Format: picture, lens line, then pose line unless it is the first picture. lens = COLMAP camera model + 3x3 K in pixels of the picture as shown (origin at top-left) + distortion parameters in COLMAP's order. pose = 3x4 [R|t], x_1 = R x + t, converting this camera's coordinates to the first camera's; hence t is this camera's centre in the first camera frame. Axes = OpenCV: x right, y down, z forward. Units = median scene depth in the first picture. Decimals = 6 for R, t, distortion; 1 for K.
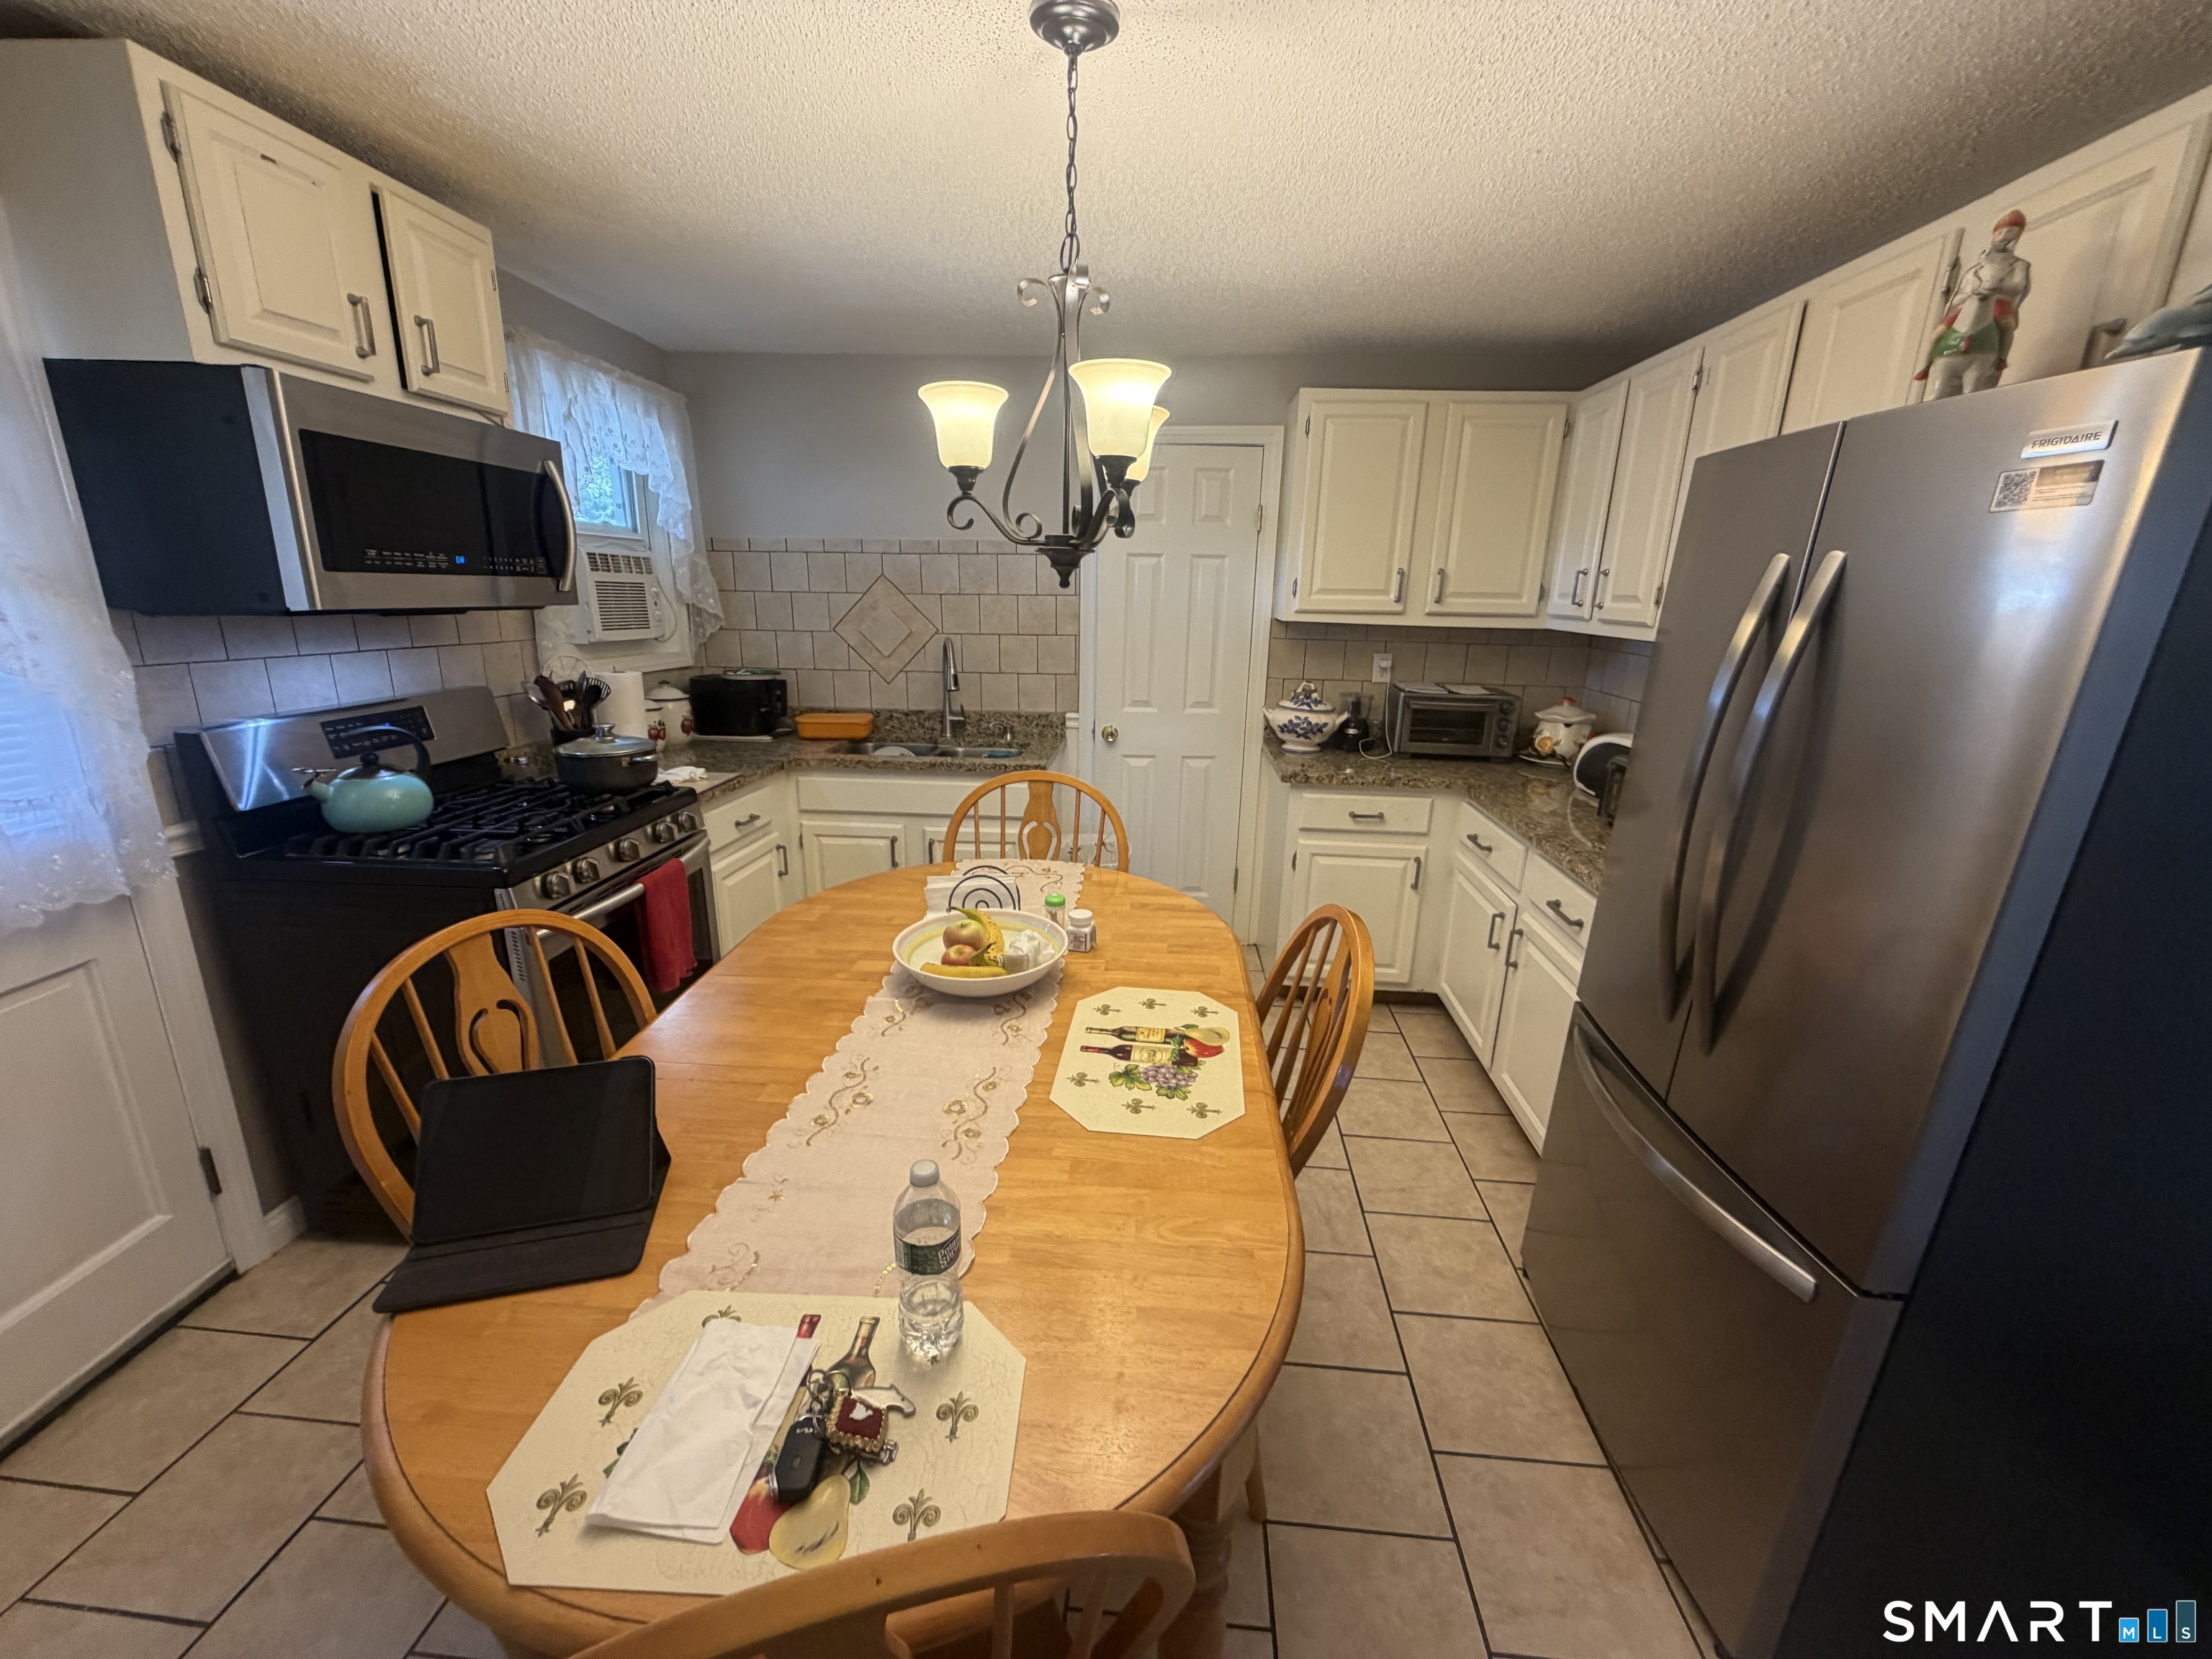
lens RADIAL K [[874.5, 0, 1095.4], [0, 874.5, 827.1], [0, 0, 1]] dist [0.001728, -0.000715]
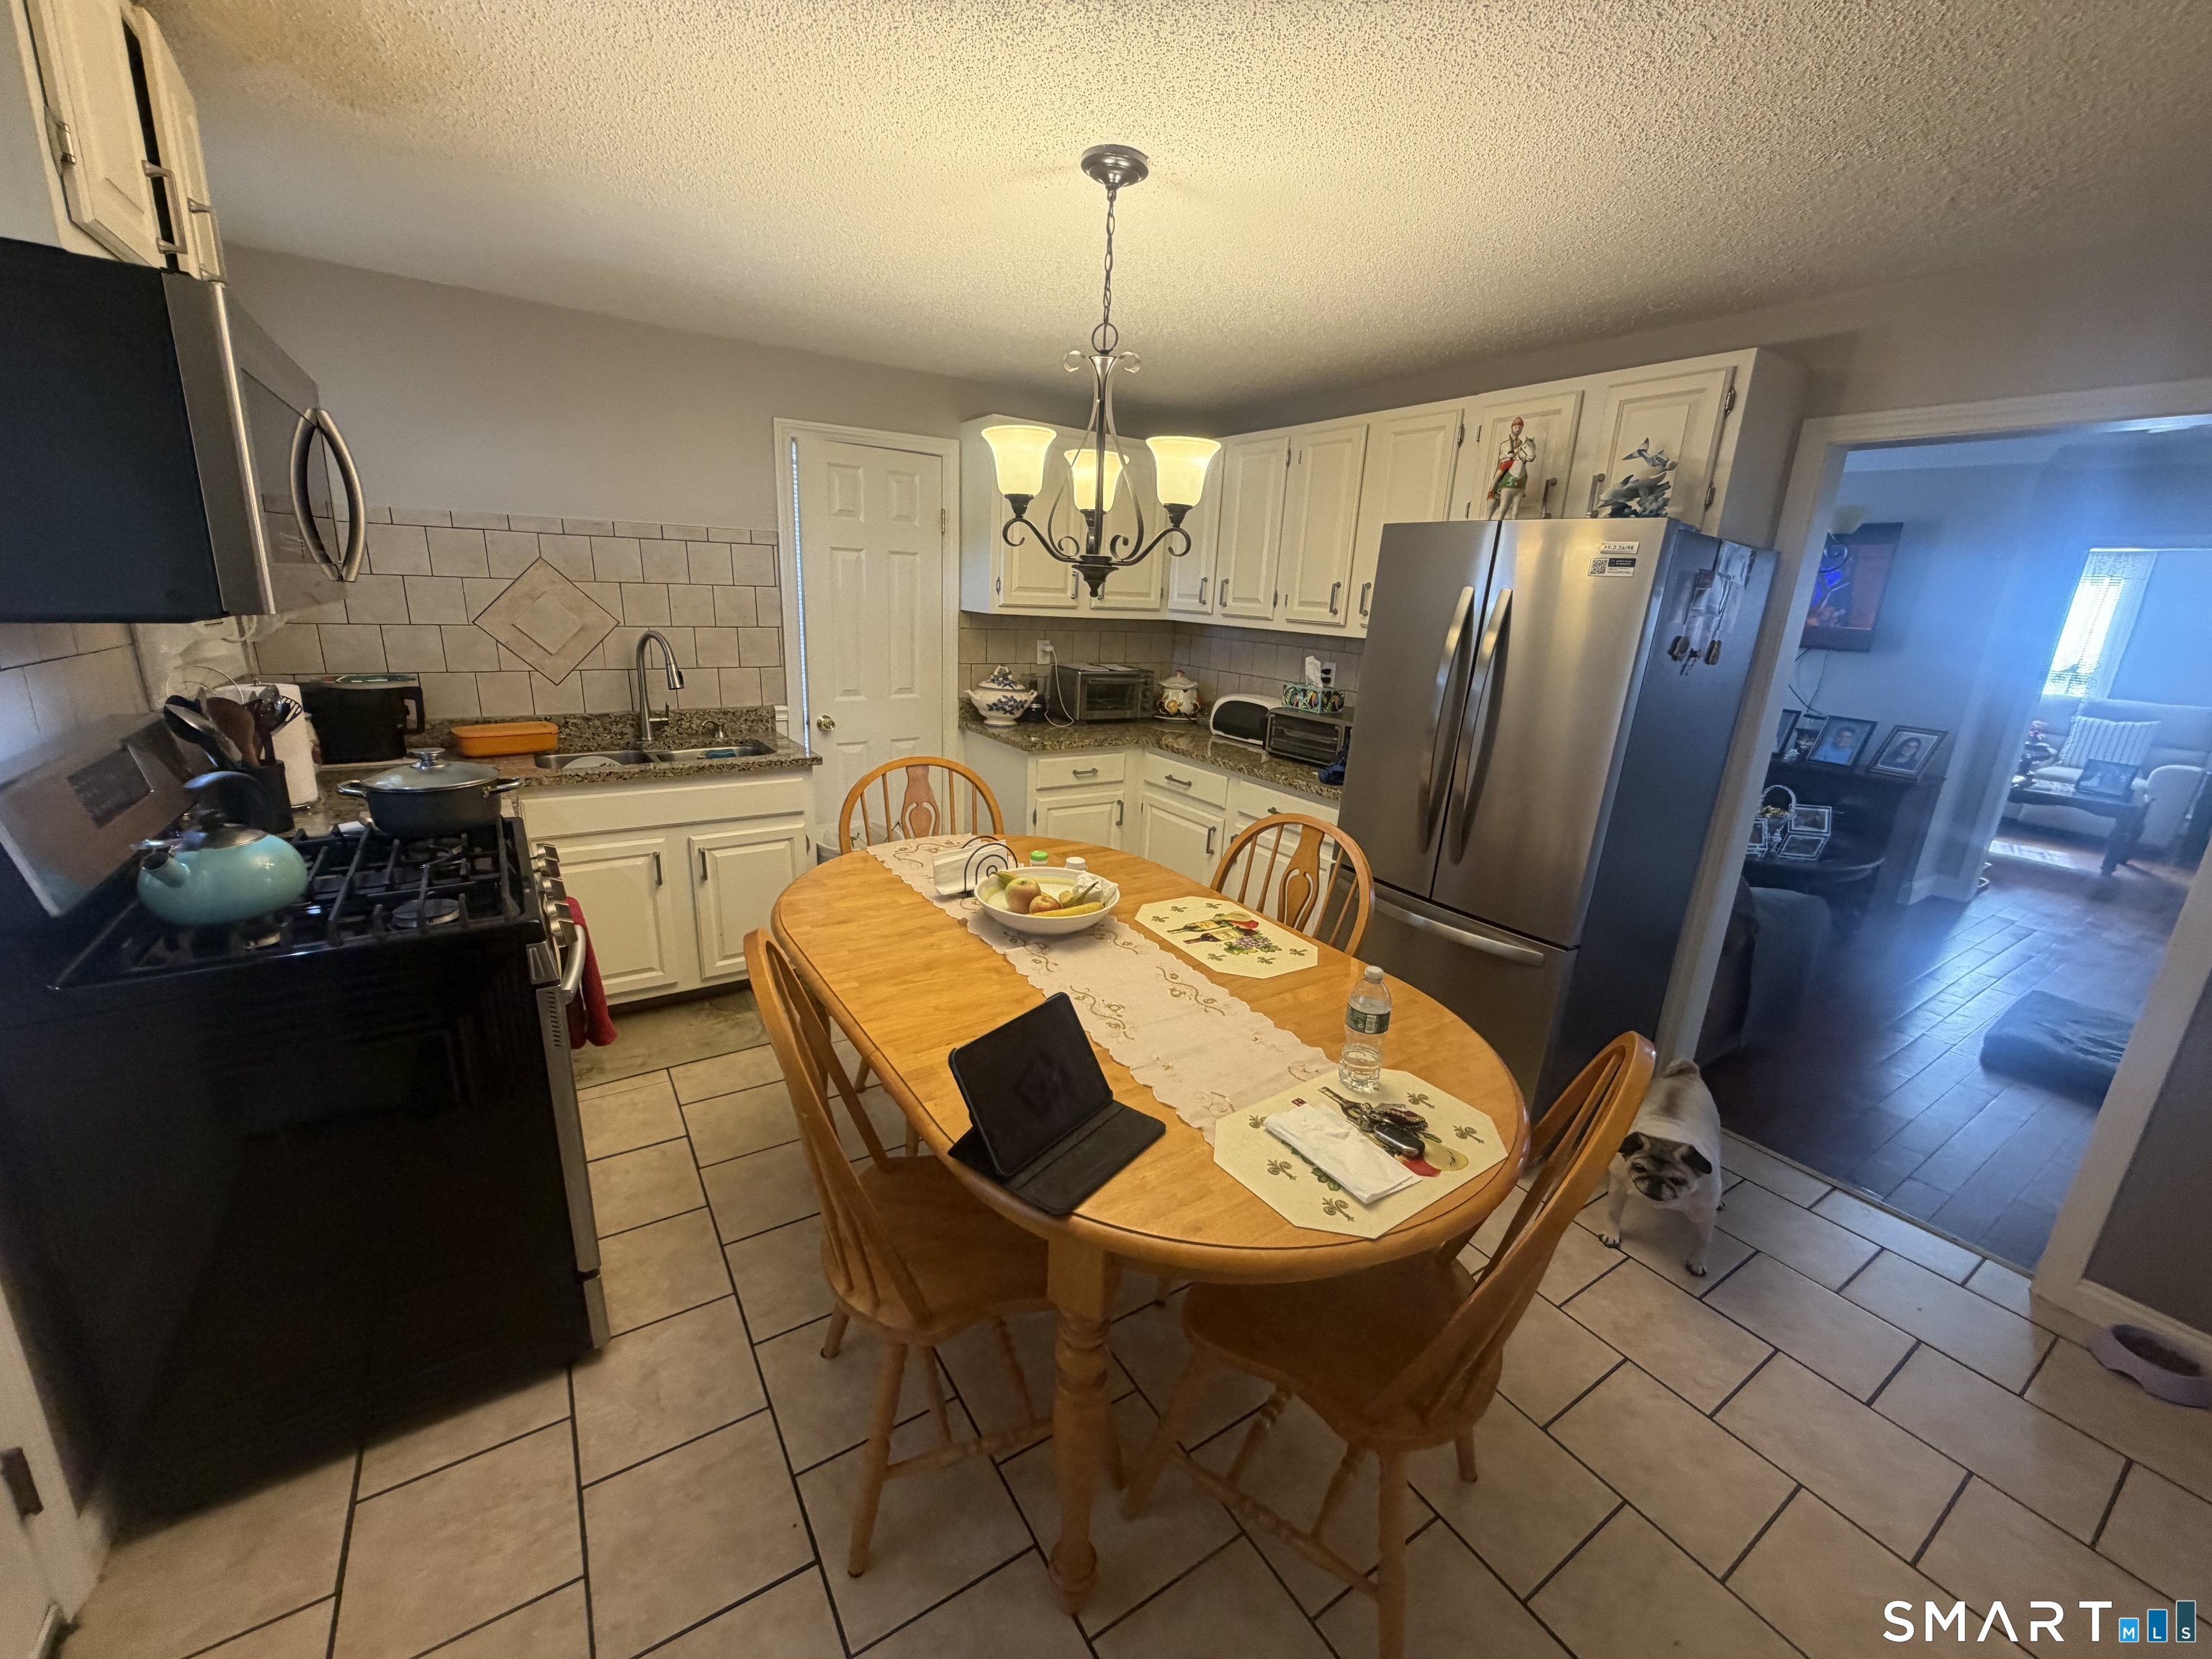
lens RADIAL K [[874.5, 0, 1095.4], [0, 874.5, 827.1], [0, 0, 1]] dist [0.001728, -0.000715]
pose [[0.792715, -0.144935, 0.592112, -0.654529], [0.133024, 0.989044, 0.064003, -0.020112], [-0.594902, 0.028029, 0.803310, -0.004473]]
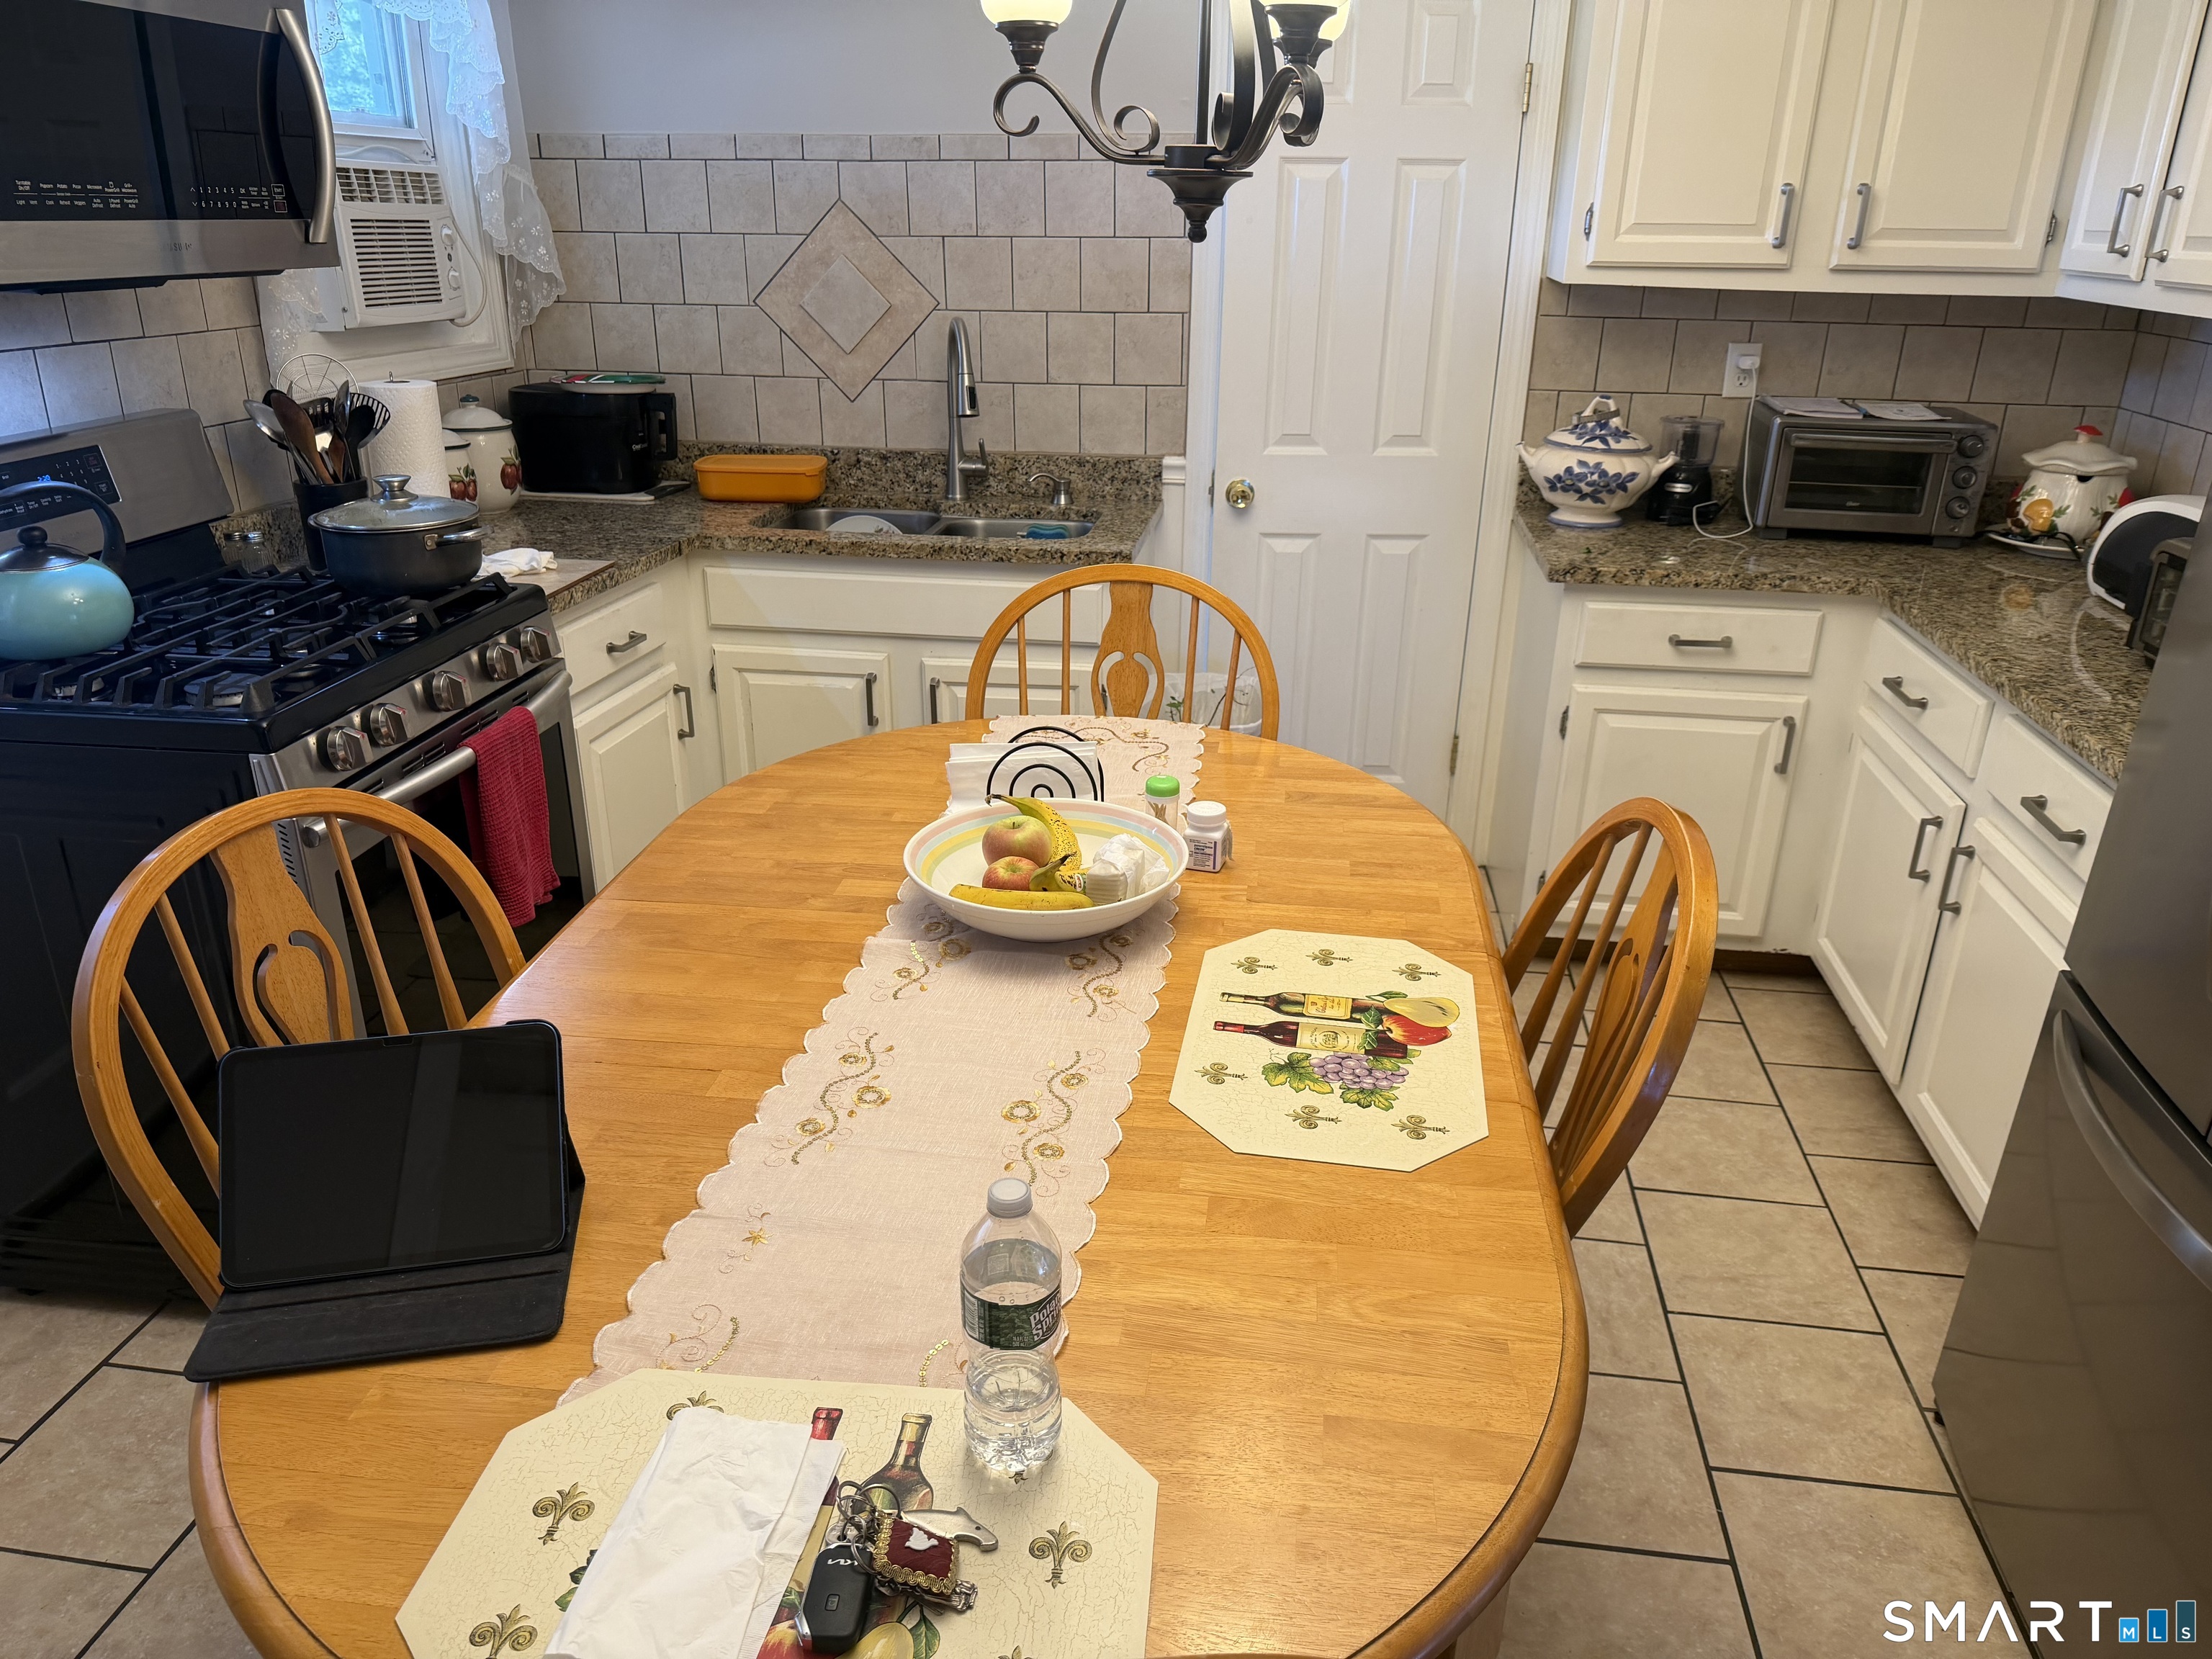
lens RADIAL K [[1534.3, 0, 1099.8], [0, 1534.3, 833.0], [0, 0, 1]] dist [0.121602, -0.203274]
pose [[0.998344, 0.014901, -0.055566, -0.028557], [-0.008463, 0.993407, 0.114331, -0.003537], [0.056903, -0.113671, 0.991887, -0.046932]]
